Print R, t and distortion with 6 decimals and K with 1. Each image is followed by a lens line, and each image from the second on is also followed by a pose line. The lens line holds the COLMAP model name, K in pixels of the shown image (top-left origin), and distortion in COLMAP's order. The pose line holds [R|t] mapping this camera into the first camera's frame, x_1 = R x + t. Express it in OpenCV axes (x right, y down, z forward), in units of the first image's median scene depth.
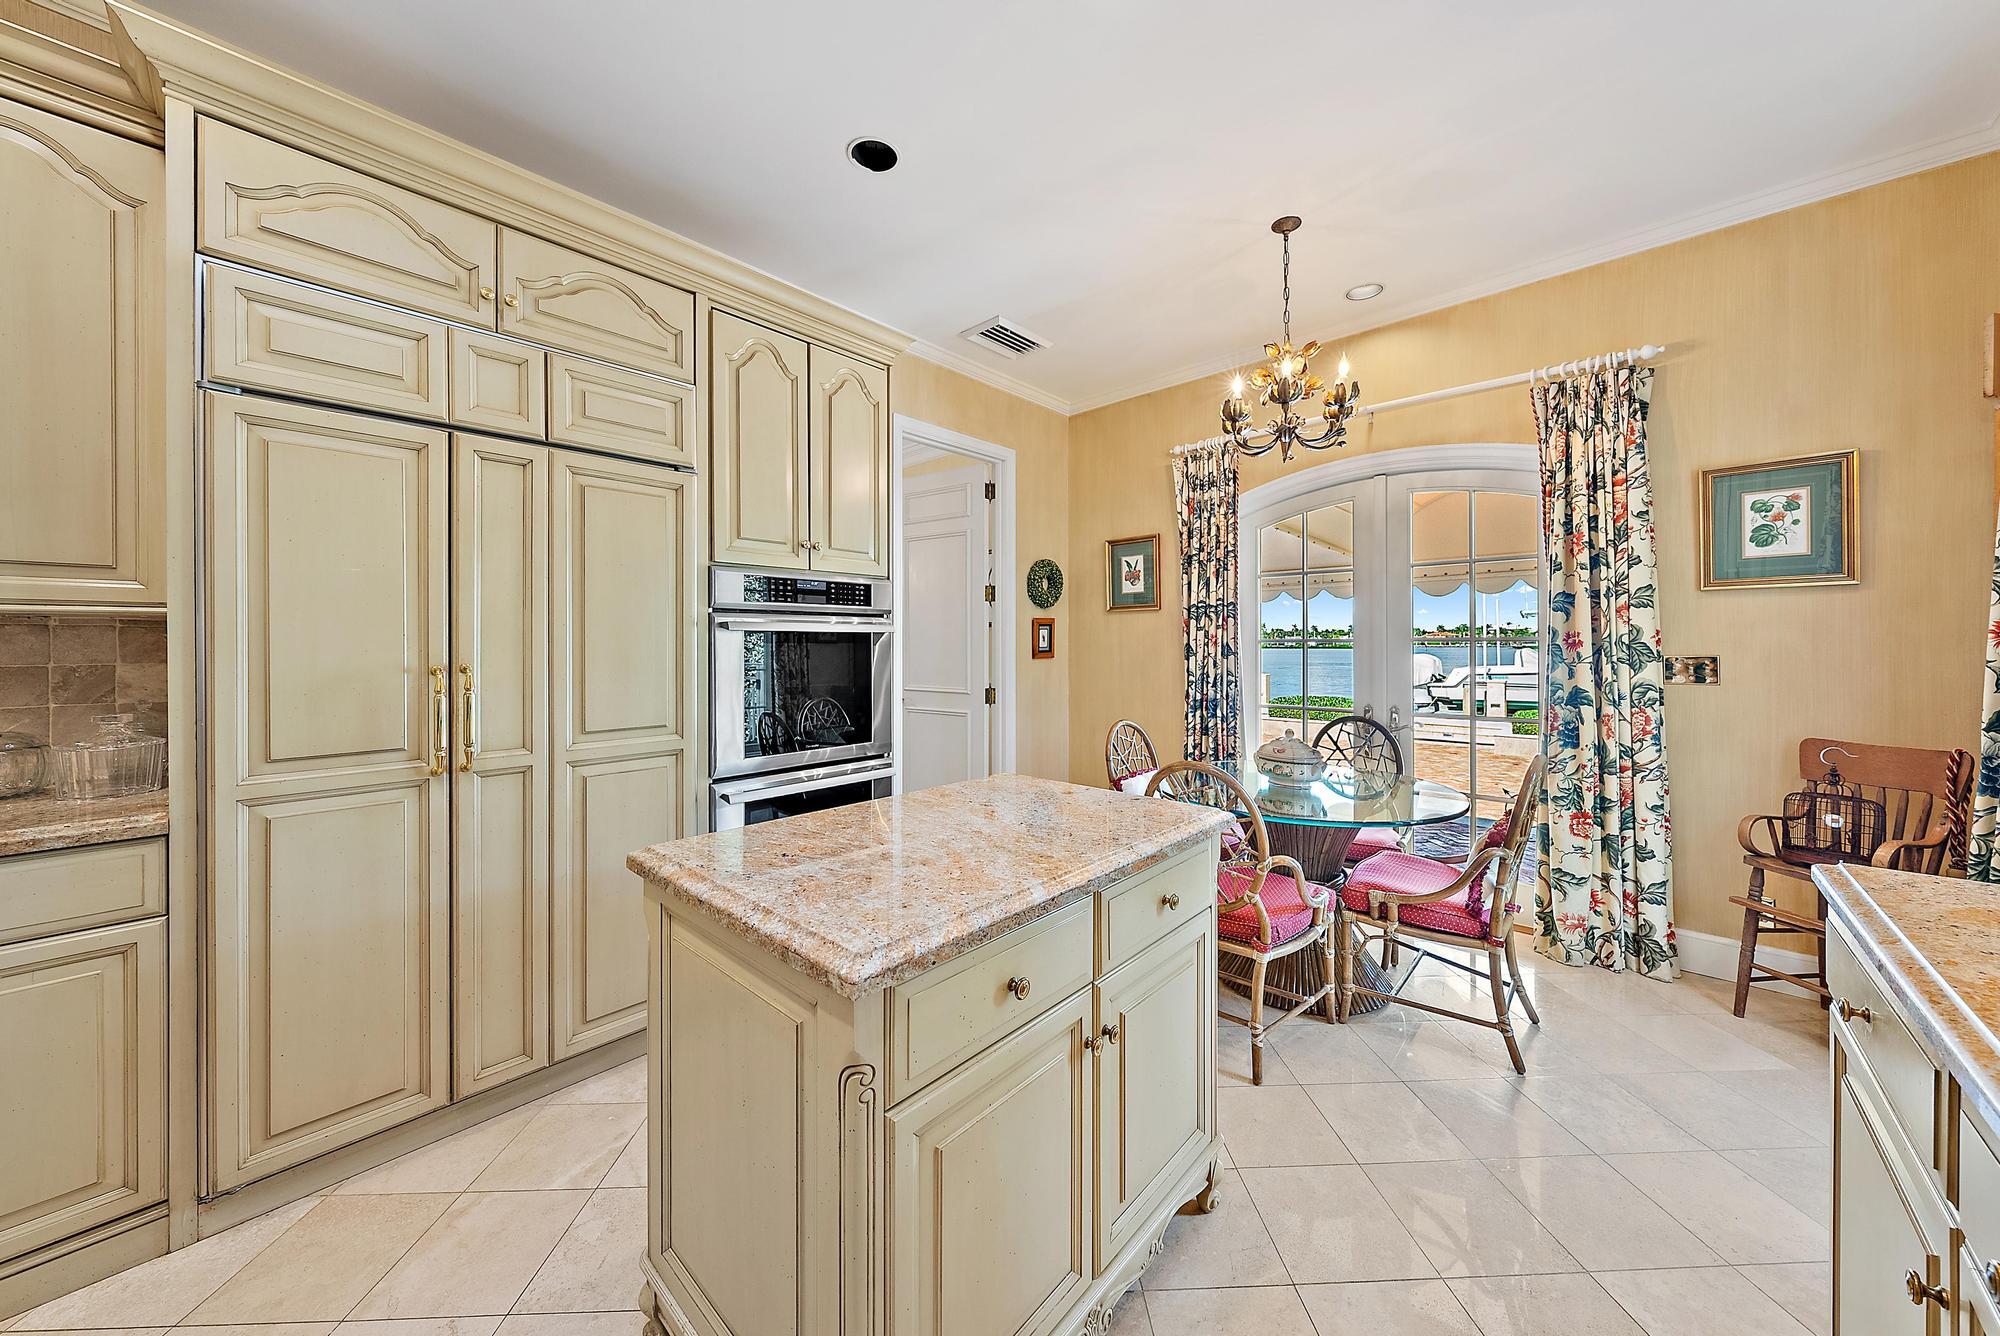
lens RADIAL K [[690.6, 0, 993.0], [0, 690.6, 645.8], [0, 0, 1]] dist [-0.000553, -0.000114]
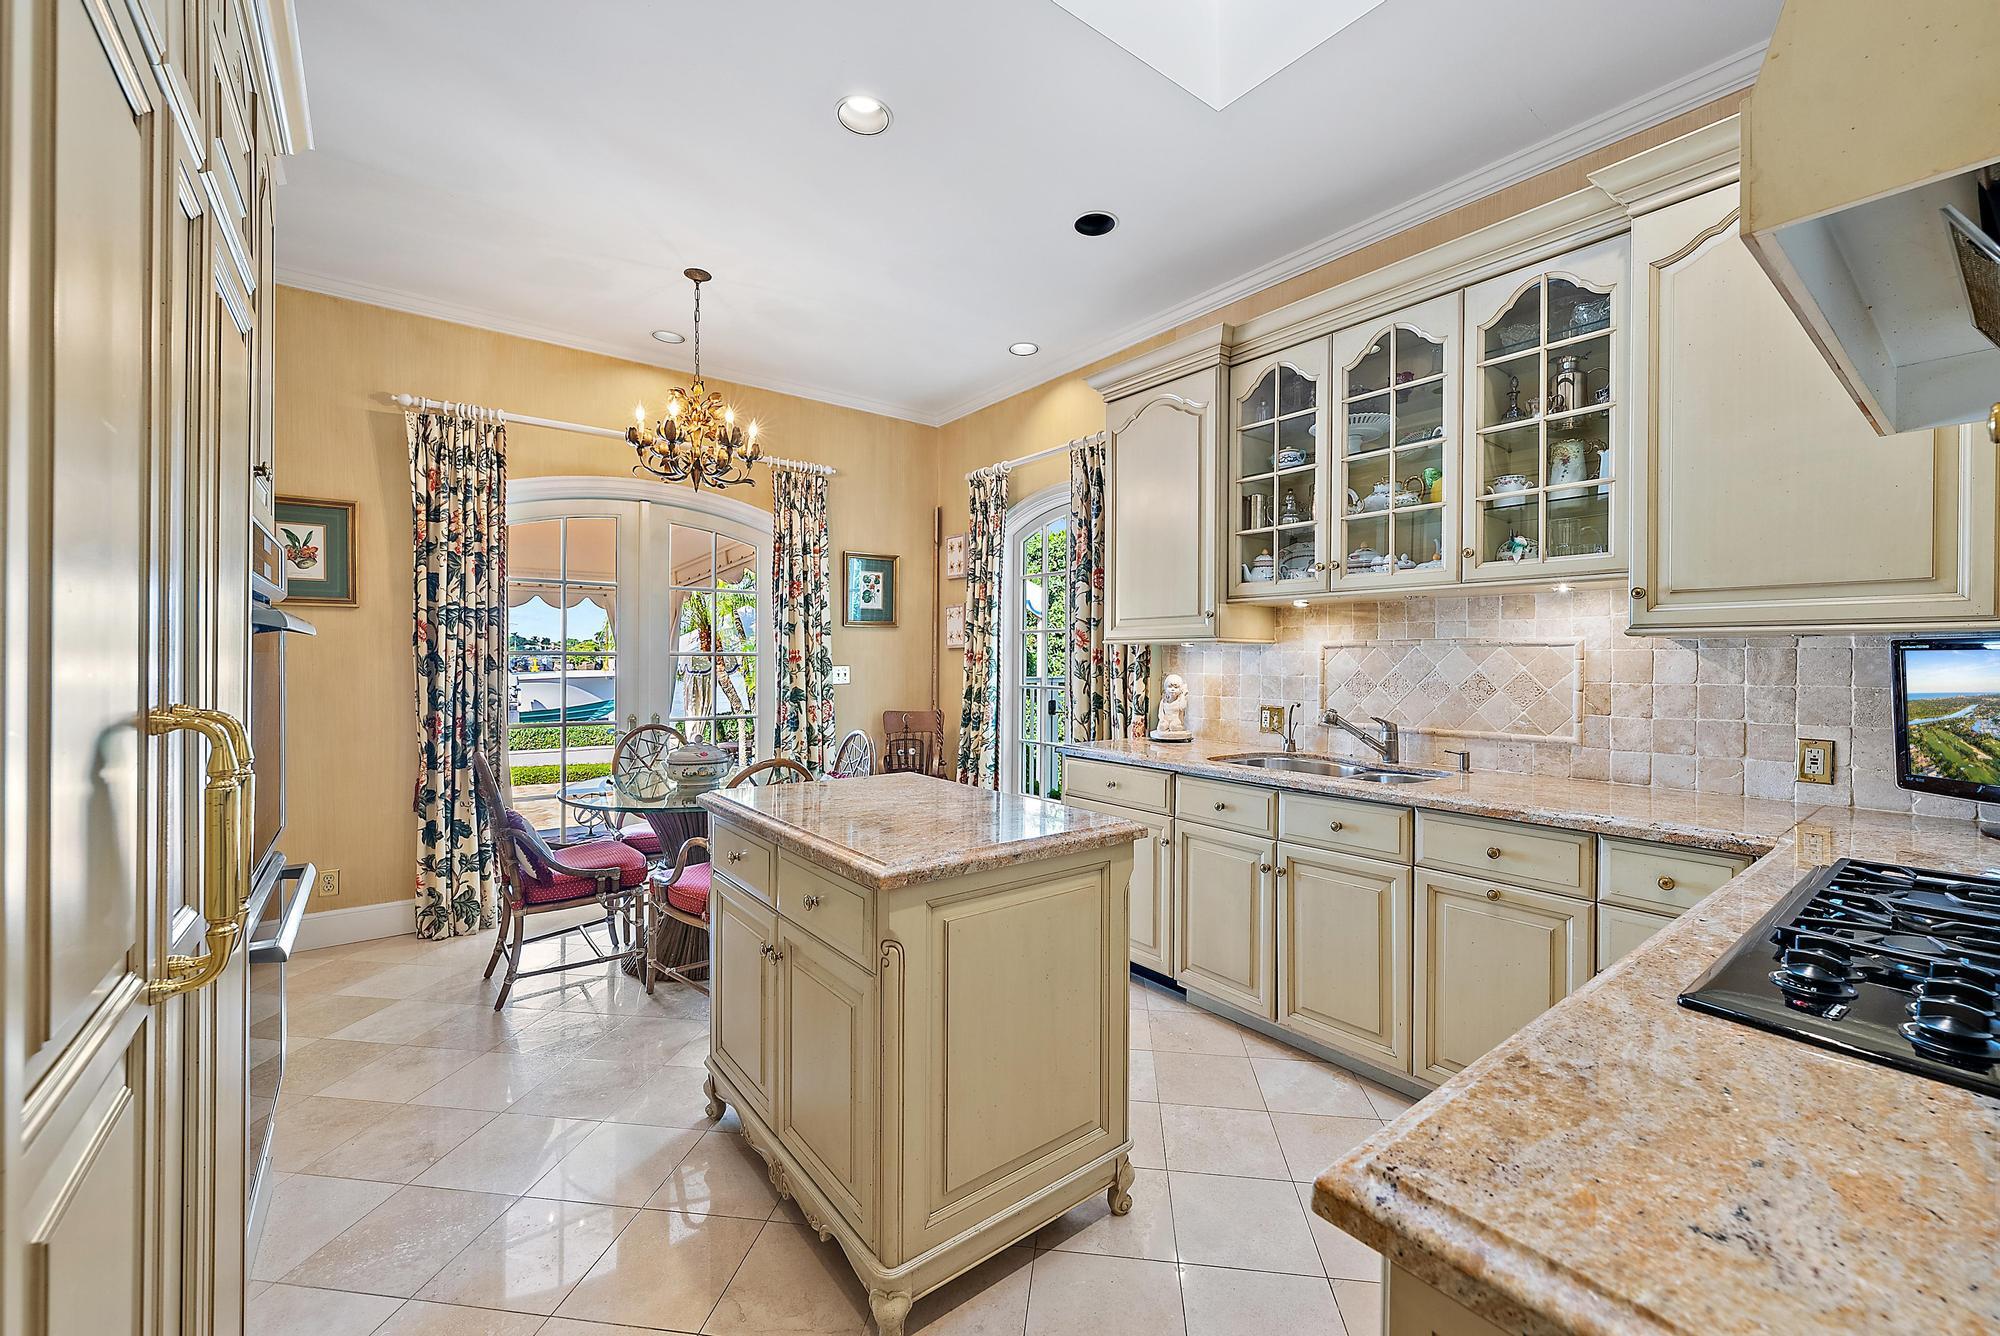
lens RADIAL K [[791.7, 0, 1000.0], [0, 791.7, 668.0], [0, 0, 1]] dist [0.000232, -0.000041]
pose [[0.158488, -0.006207, 0.987341, -0.698688], [-0.002385, 0.999975, 0.006669, 0.005072], [-0.987358, -0.003412, 0.158469, 0.312350]]
